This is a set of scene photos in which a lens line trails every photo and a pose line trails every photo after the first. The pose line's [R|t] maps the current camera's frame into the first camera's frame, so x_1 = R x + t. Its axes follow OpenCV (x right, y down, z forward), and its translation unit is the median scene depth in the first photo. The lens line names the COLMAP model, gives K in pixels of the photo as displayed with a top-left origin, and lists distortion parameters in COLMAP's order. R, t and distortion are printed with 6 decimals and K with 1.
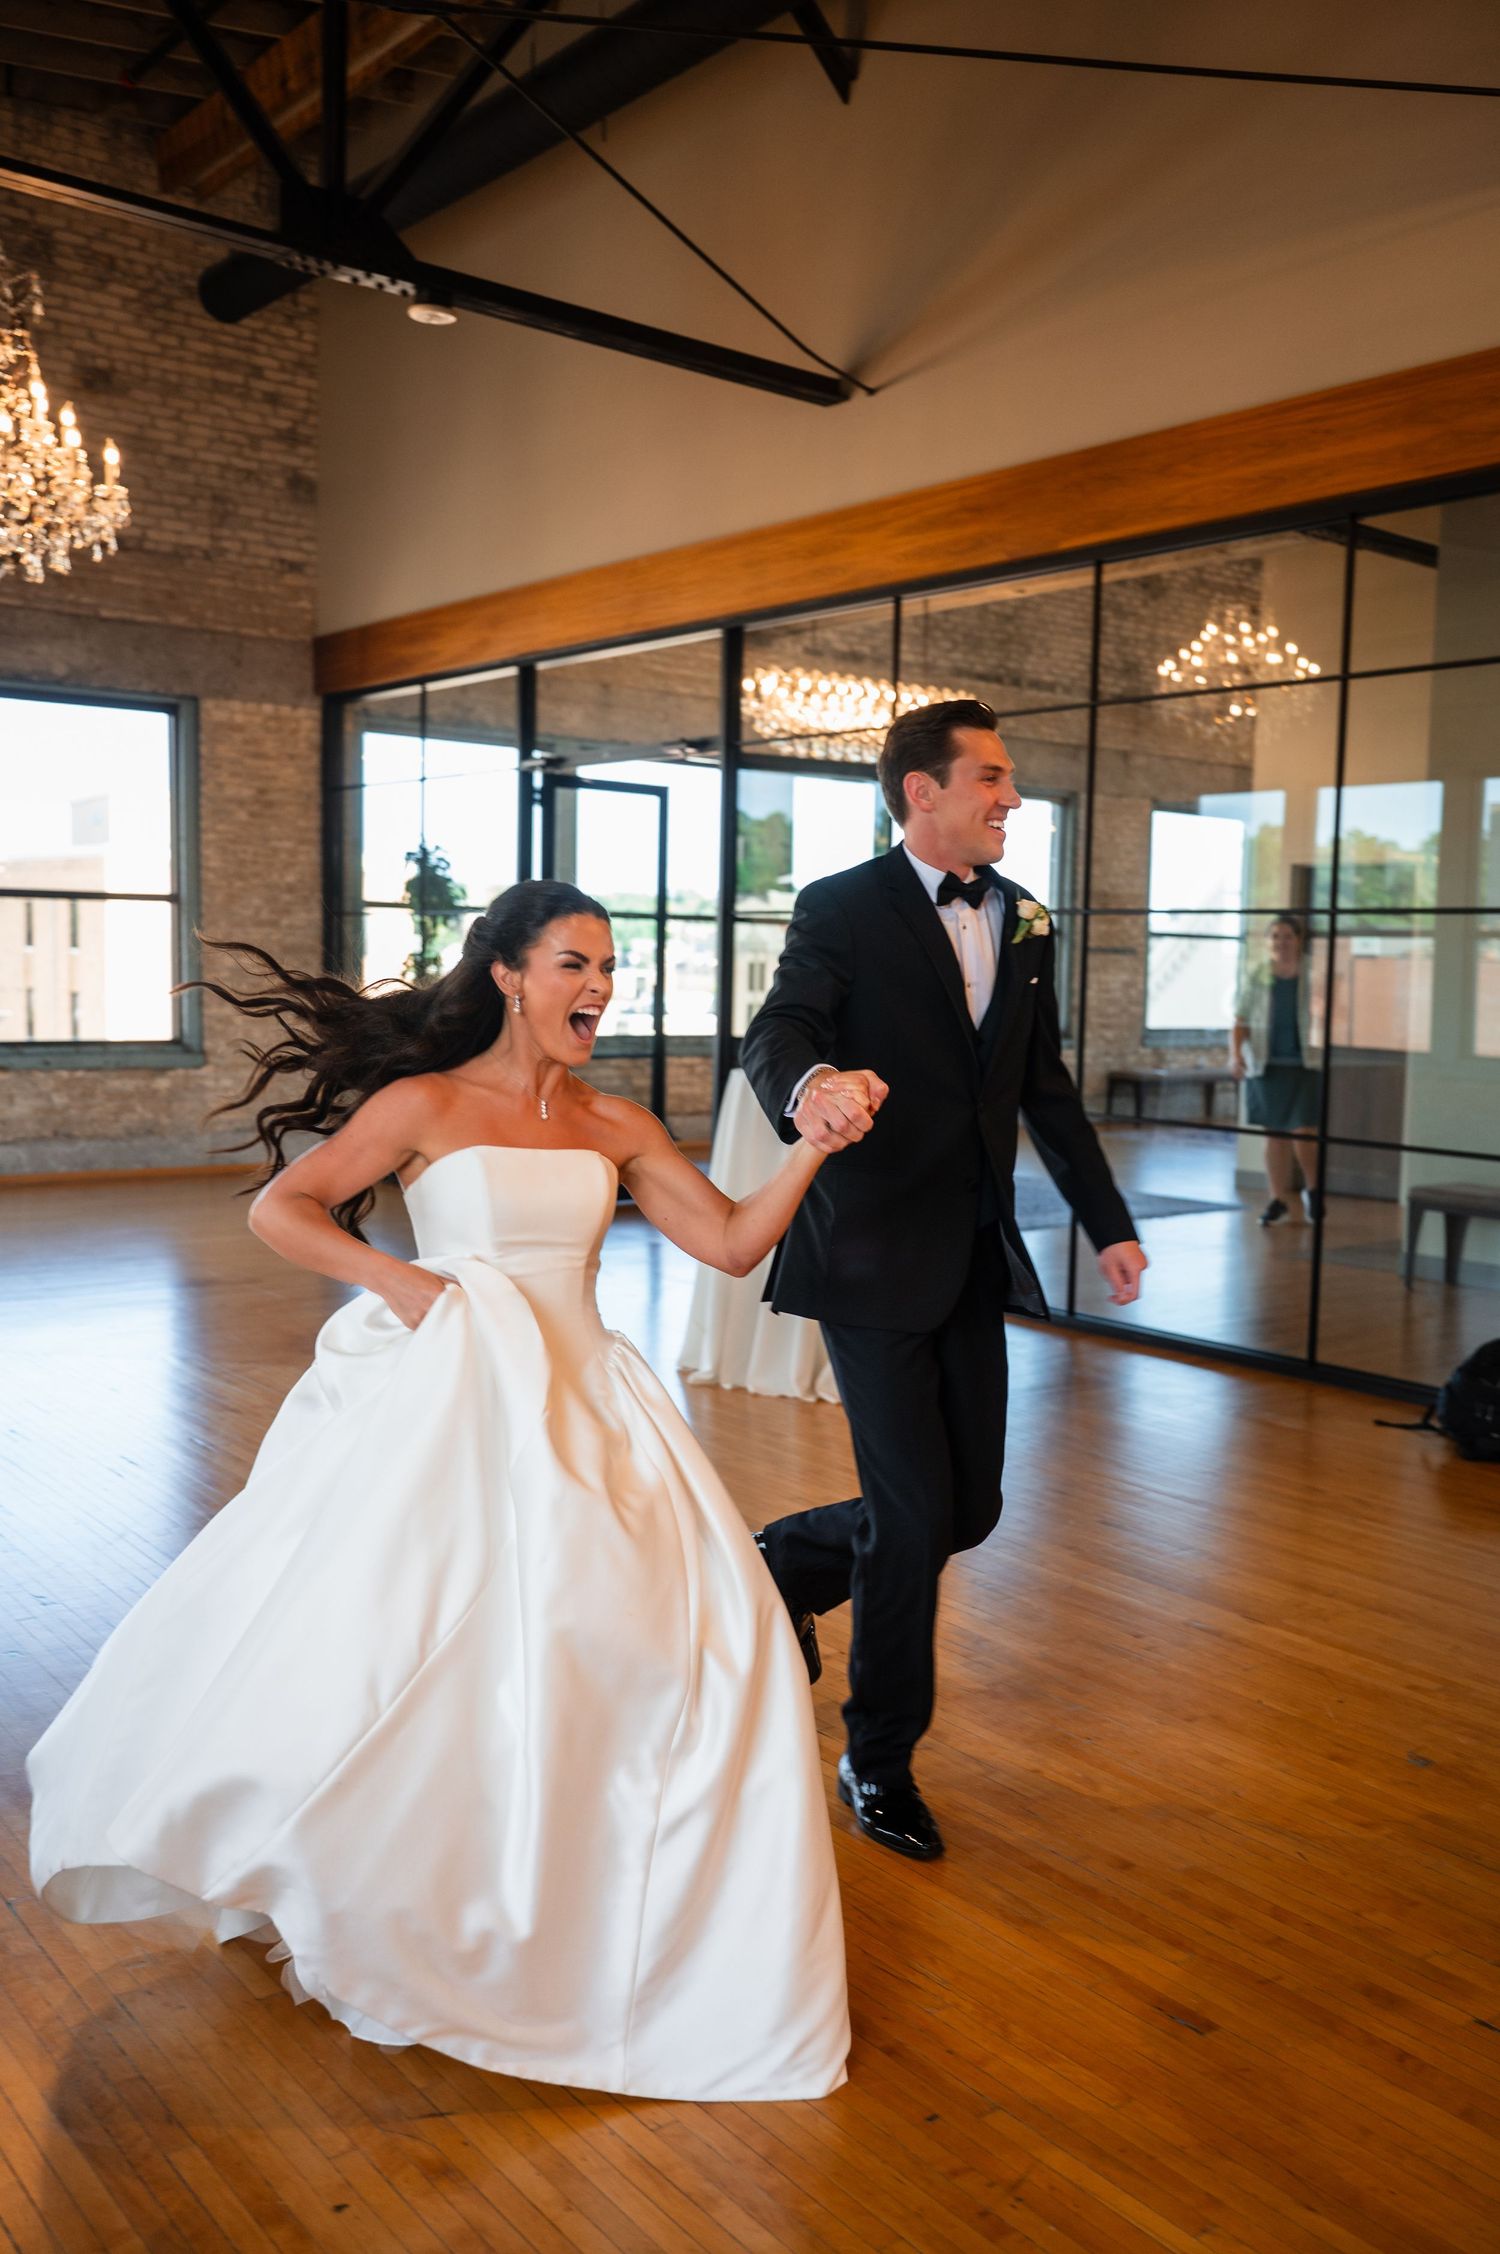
lens RADIAL K [[1854.3, 0, 750.0], [0, 1854.3, 1127.0], [0, 0, 1]] dist [-0.004948, -0.001801]
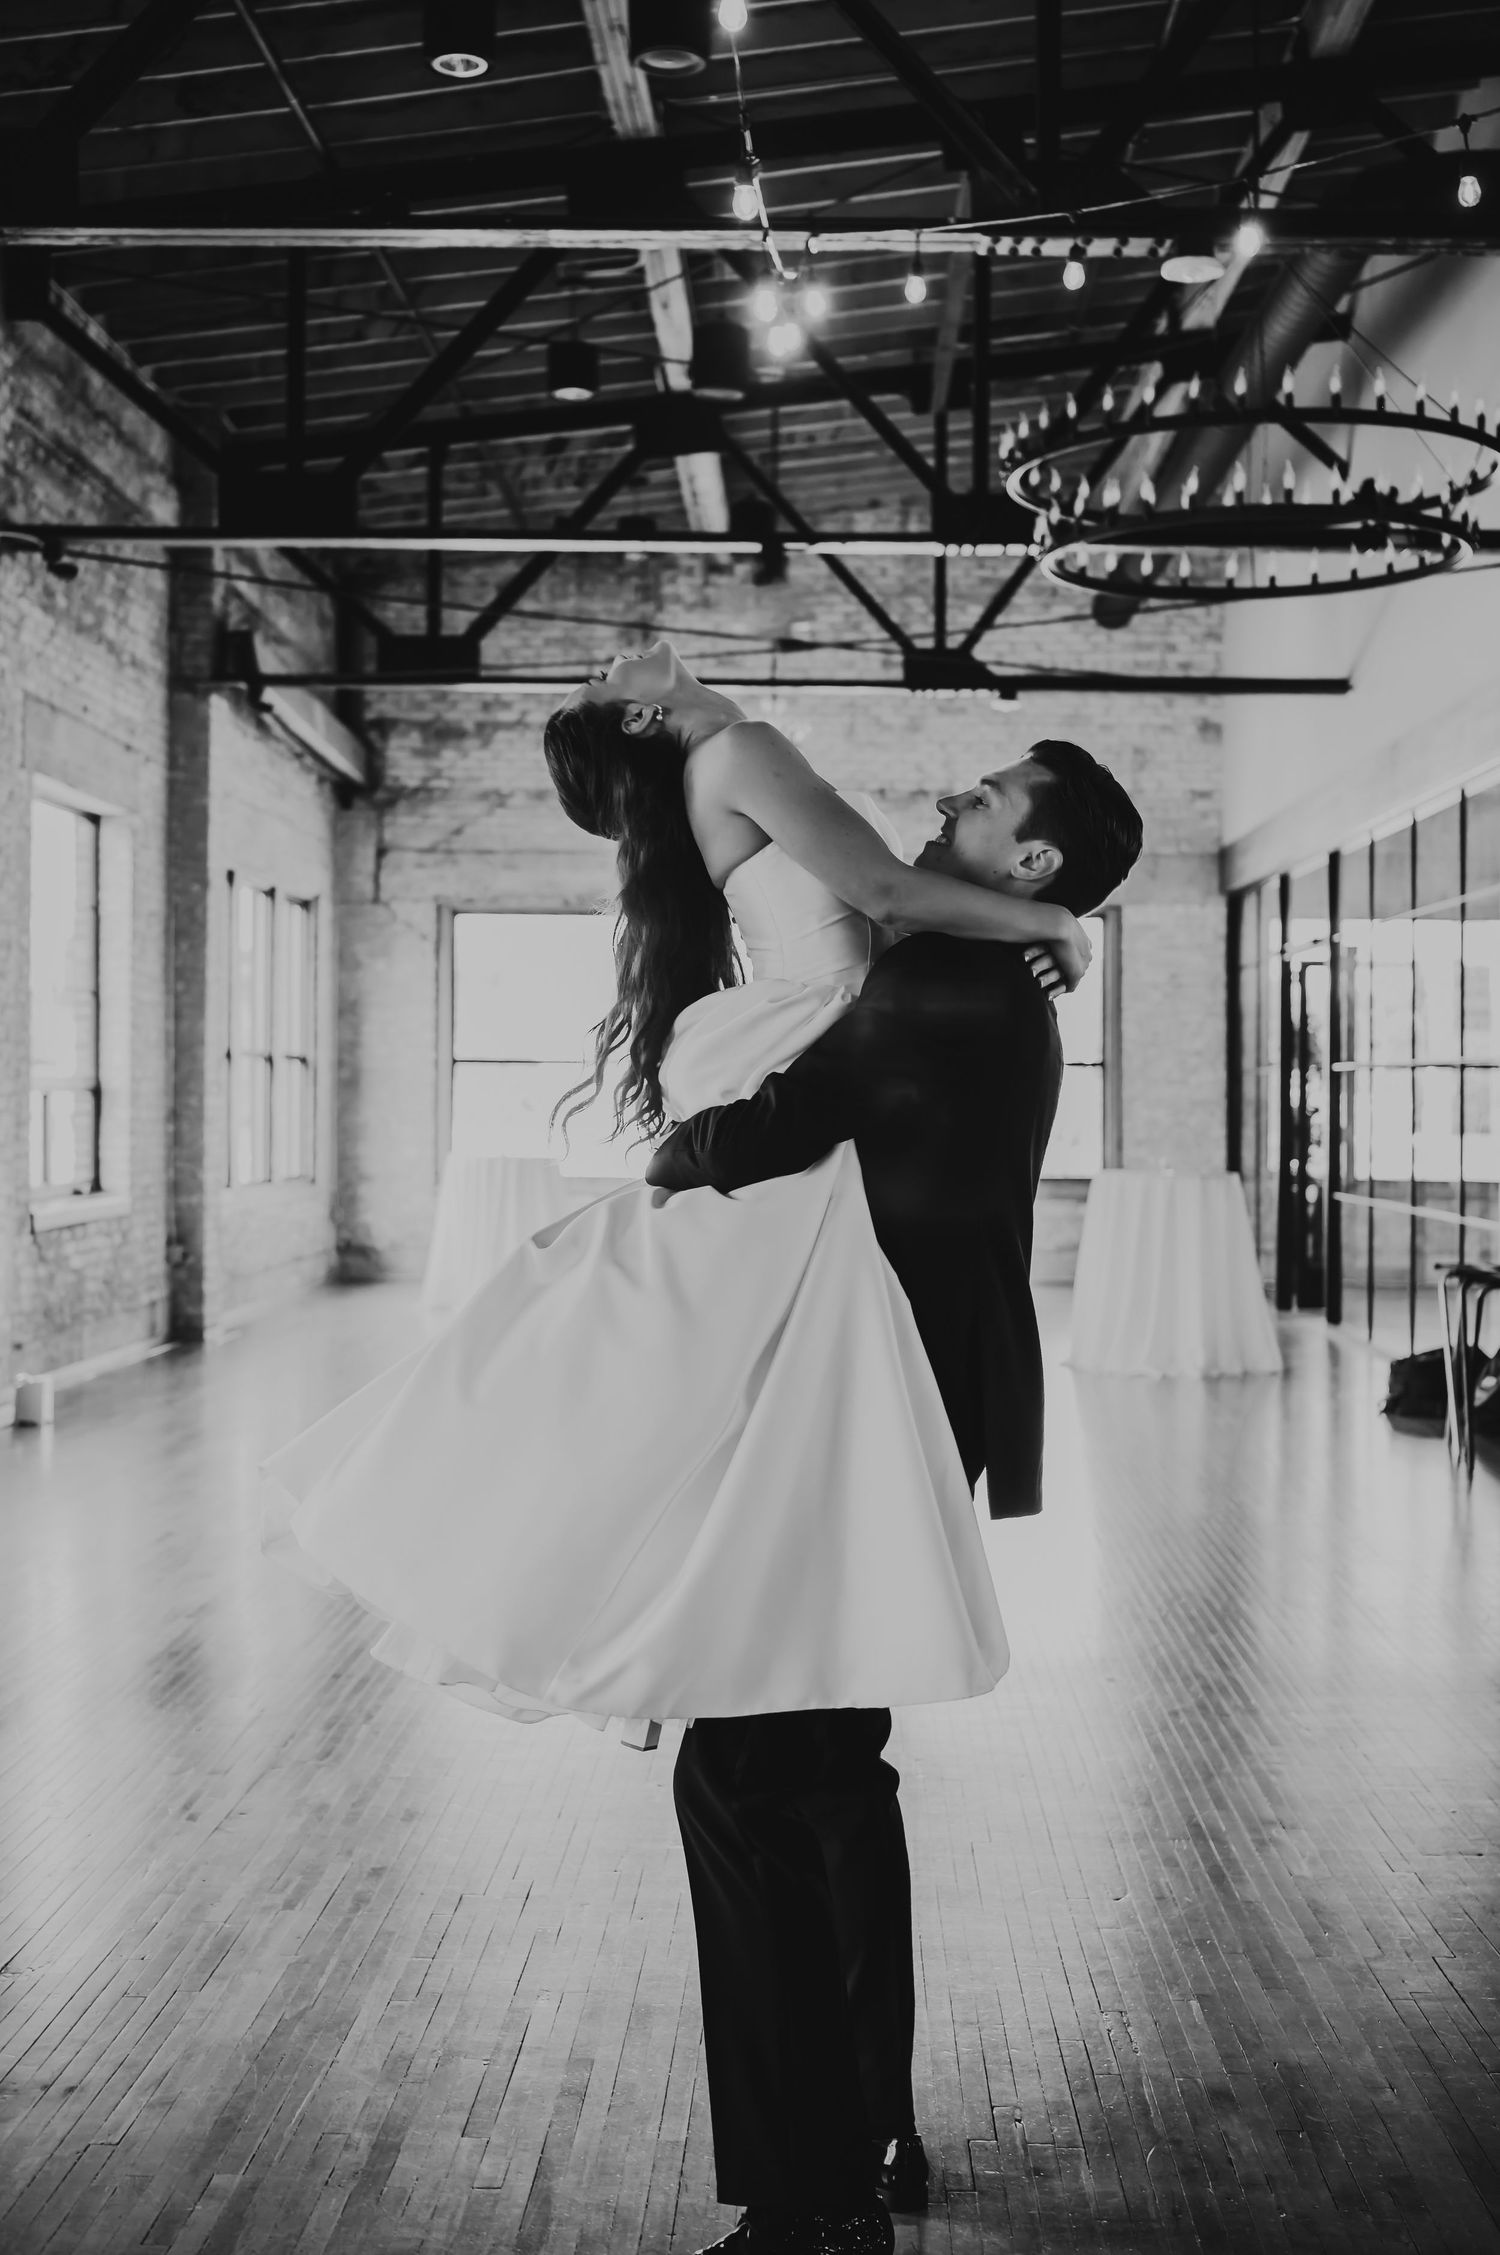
lens RADIAL K [[2696.8, 0, 751.4], [0, 2696.8, 1087.1], [0, 0, 1]] dist [0.003782, -0.020066]
pose [[0.756079, -0.018382, -0.654222, 0.718673], [-0.057178, 0.993928, -0.094006, 0.079294], [0.651978, 0.108483, 0.750437, -0.537211]]
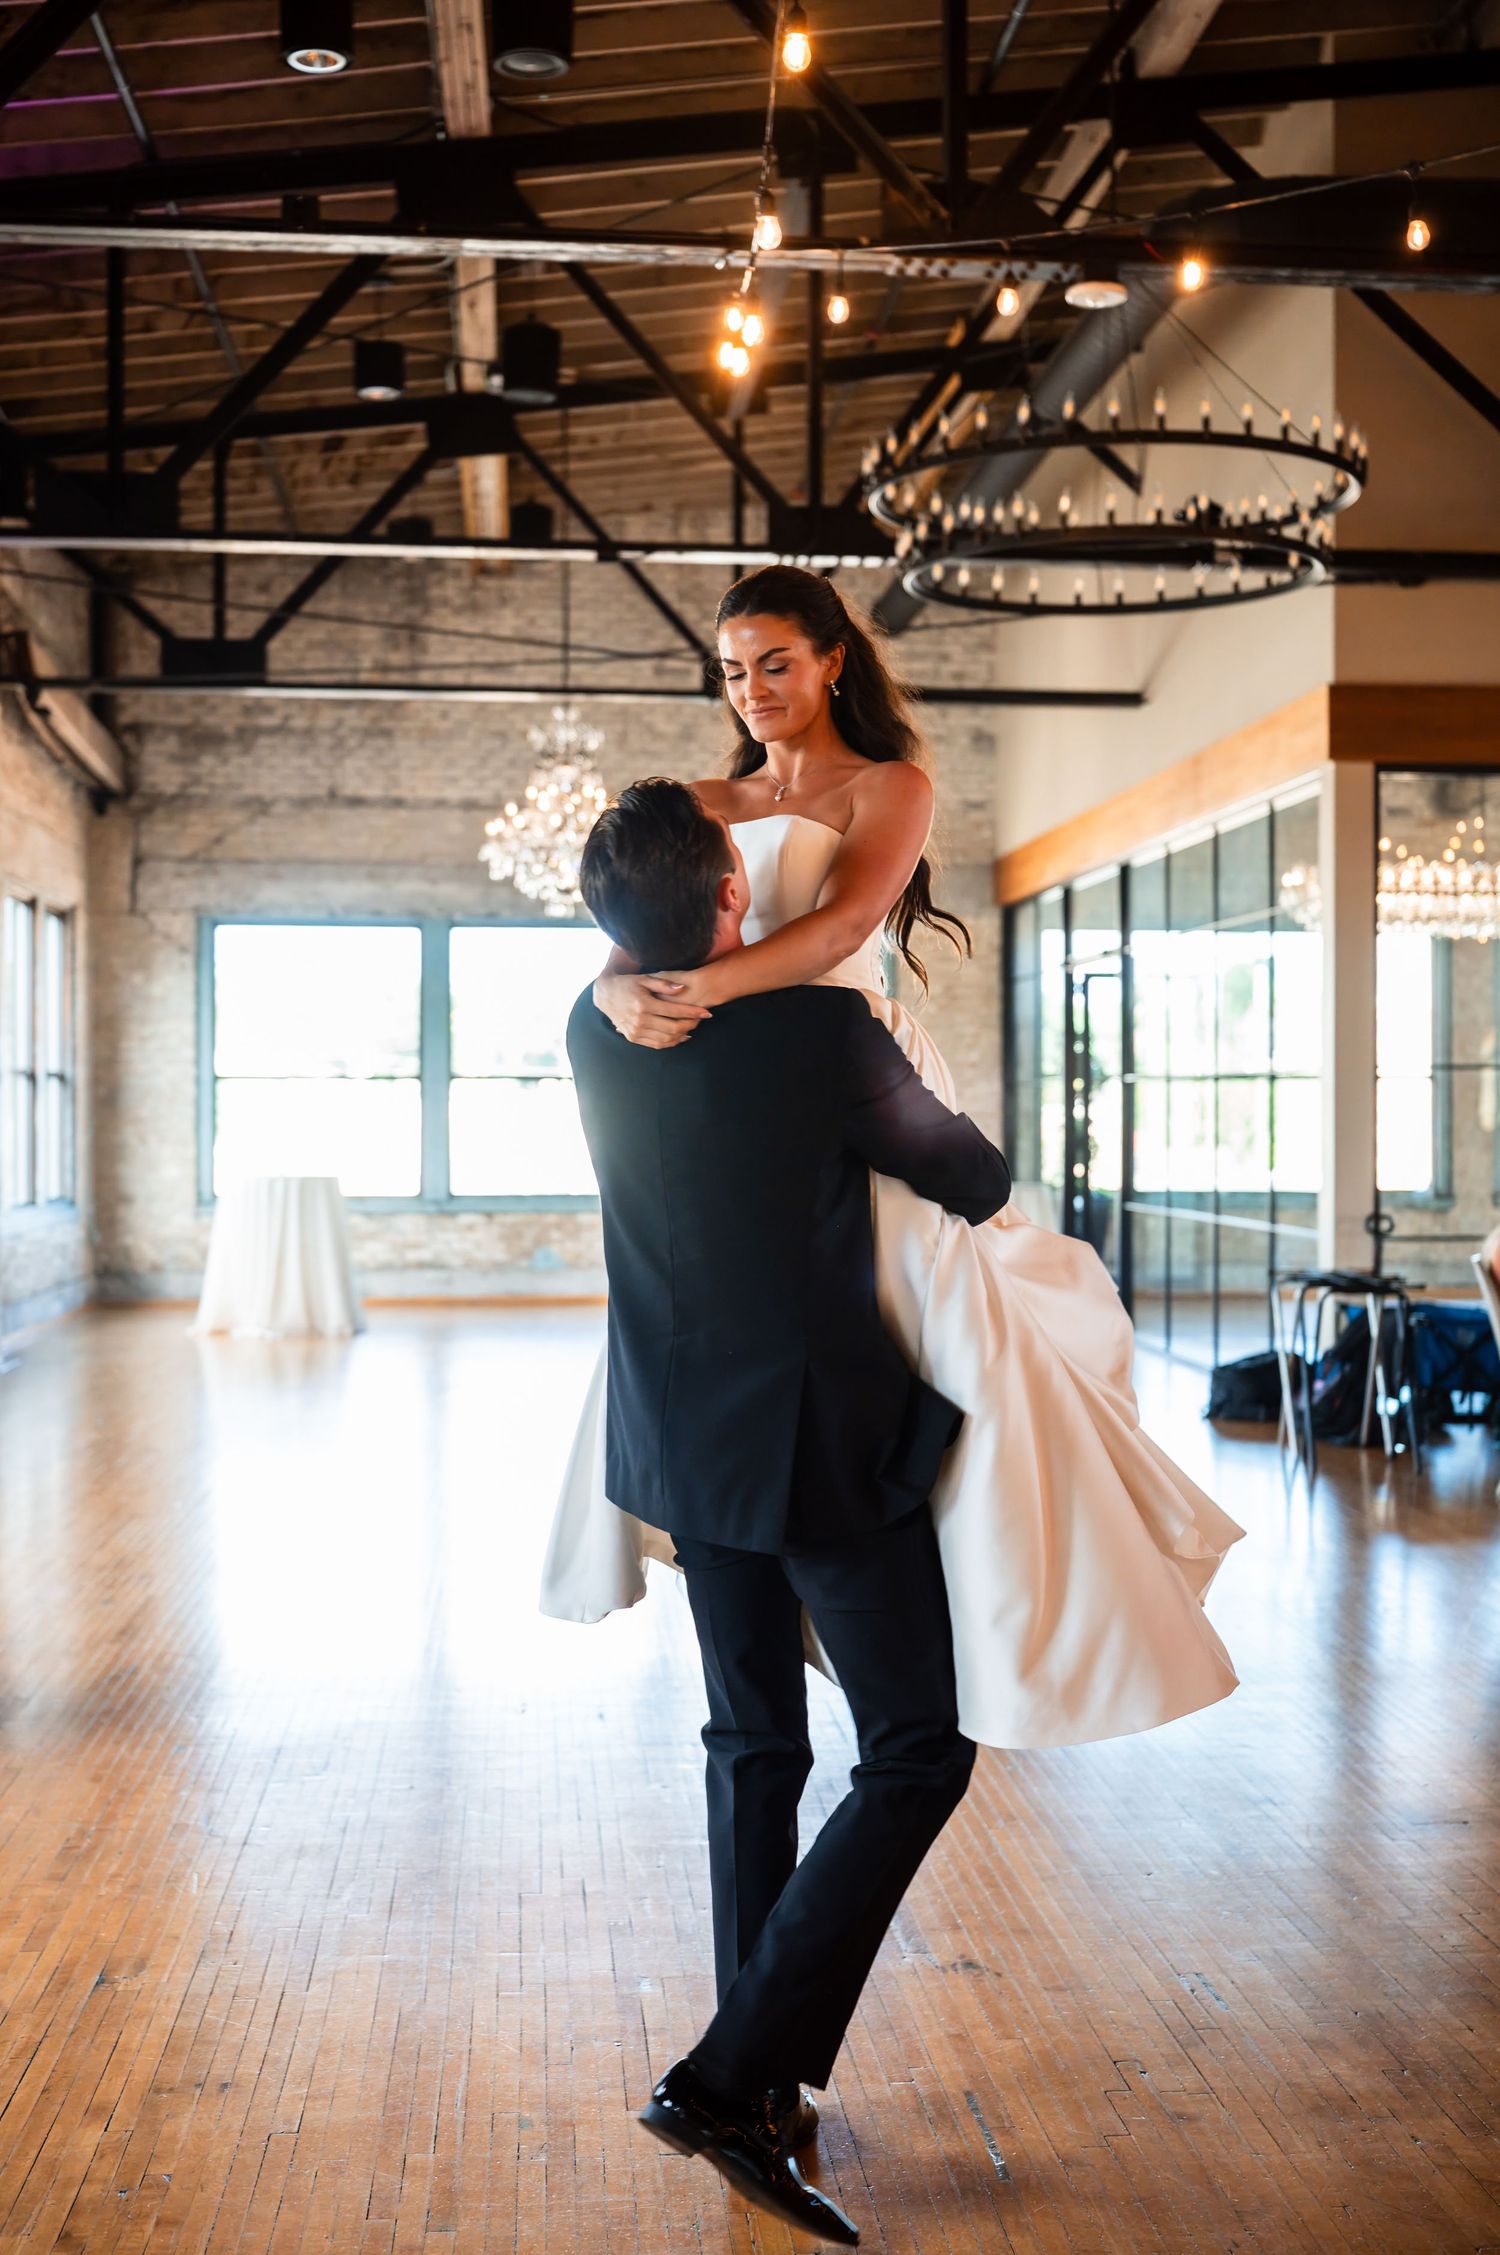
lens RADIAL K [[2777.7, 0, 750.0], [0, 2777.7, 1127.5], [0, 0, 1]] dist [-0.003068, 0.023592]
pose [[0.823389, -0.018717, -0.567168, 0.690490], [-0.039641, 0.995117, -0.090389, 0.084683], [0.566091, 0.096909, 0.818627, -0.587923]]
